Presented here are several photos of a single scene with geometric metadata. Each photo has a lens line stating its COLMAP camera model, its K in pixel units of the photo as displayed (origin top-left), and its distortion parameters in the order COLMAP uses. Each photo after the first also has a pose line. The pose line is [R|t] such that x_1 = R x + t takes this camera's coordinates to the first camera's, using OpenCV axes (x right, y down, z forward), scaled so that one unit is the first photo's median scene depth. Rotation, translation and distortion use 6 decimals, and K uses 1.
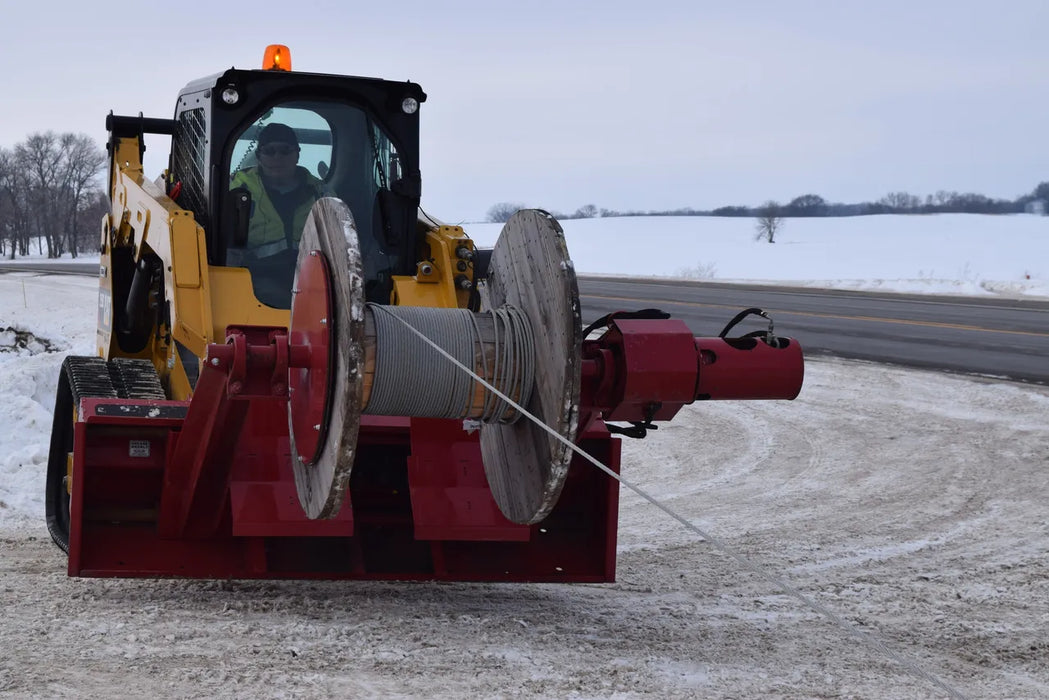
lens RADIAL K [[2576.5, 0, 524.5], [0, 2576.5, 350.0], [0, 0, 1]] dist [0.157210, -0.418333]
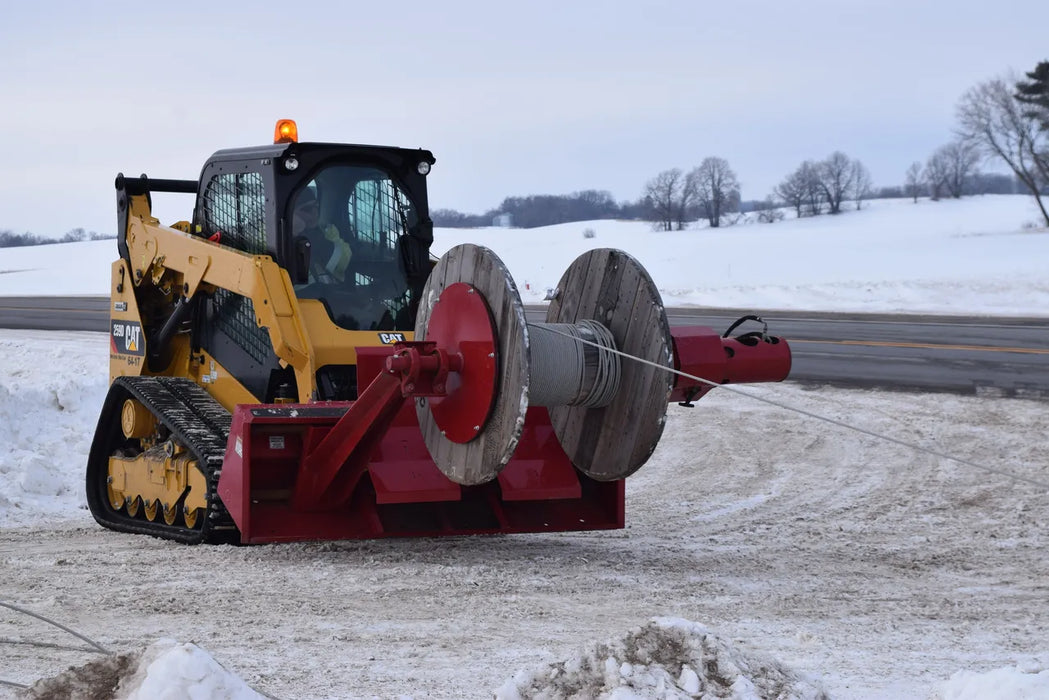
lens RADIAL K [[2576.5, 0, 524.5], [0, 2576.5, 350.0], [0, 0, 1]] dist [0.157210, -0.418333]
pose [[0.971831, -0.038885, 0.232448, -0.295561], [0.040226, 0.999190, -0.001031, -0.001319], [-0.232220, 0.010353, 0.972608, -0.249678]]
